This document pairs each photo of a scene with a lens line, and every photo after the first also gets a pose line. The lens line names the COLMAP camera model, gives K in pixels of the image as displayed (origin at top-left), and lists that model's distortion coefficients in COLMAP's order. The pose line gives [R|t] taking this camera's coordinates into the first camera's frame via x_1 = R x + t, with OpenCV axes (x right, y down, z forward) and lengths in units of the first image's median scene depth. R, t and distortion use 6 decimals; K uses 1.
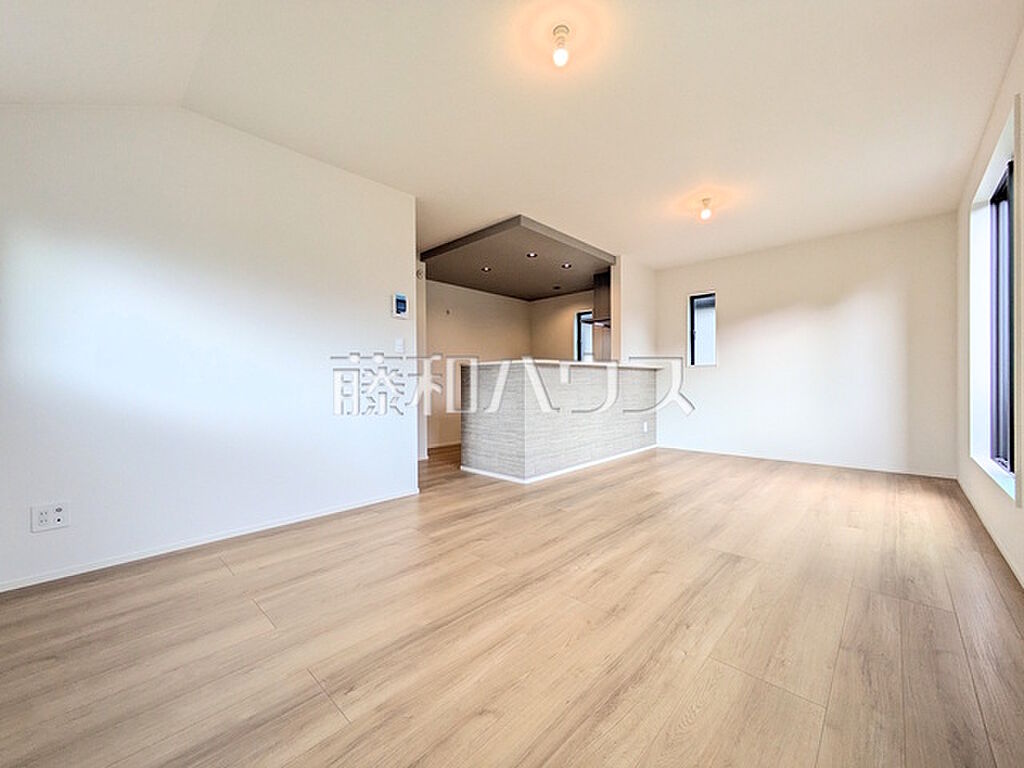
lens RADIAL K [[408.1, 0, 512.0], [0, 408.1, 384.0], [0, 0, 1]] dist [-0.025110, -0.000026]
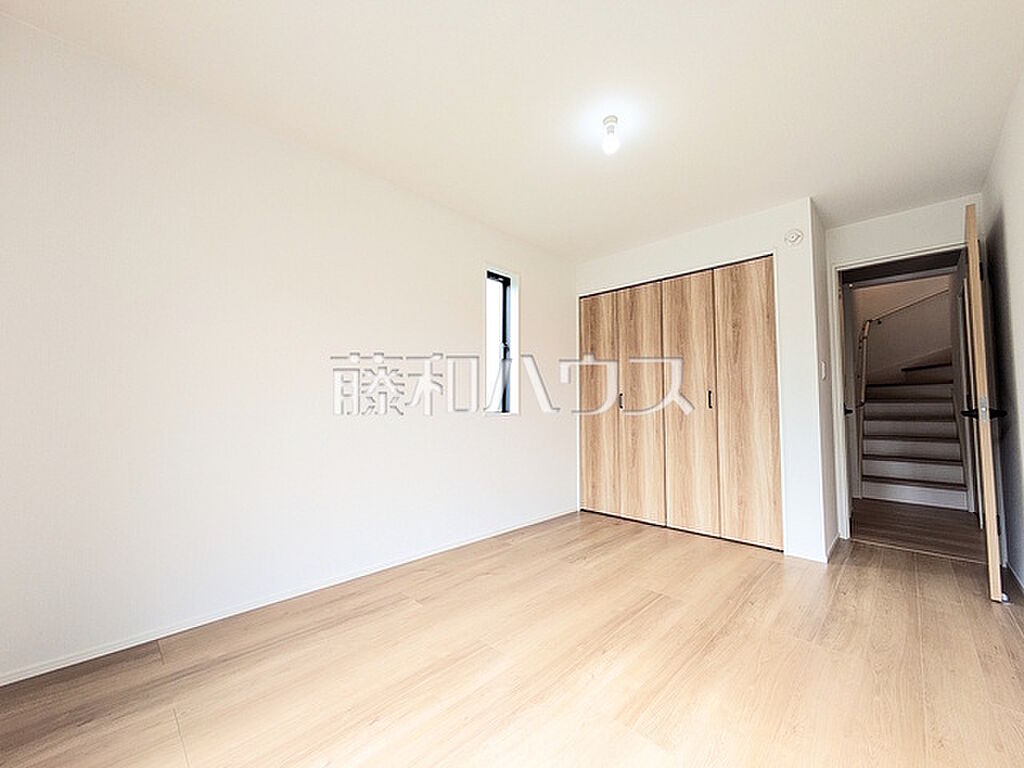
lens RADIAL K [[408.1, 0, 512.0], [0, 408.1, 384.0], [0, 0, 1]] dist [-0.025110, -0.000026]
pose [[0.999612, -0.003993, -0.027551, -0.075332], [0.002107, 0.997671, -0.068172, -0.002433], [0.027759, 0.068088, 0.997293, -0.089117]]
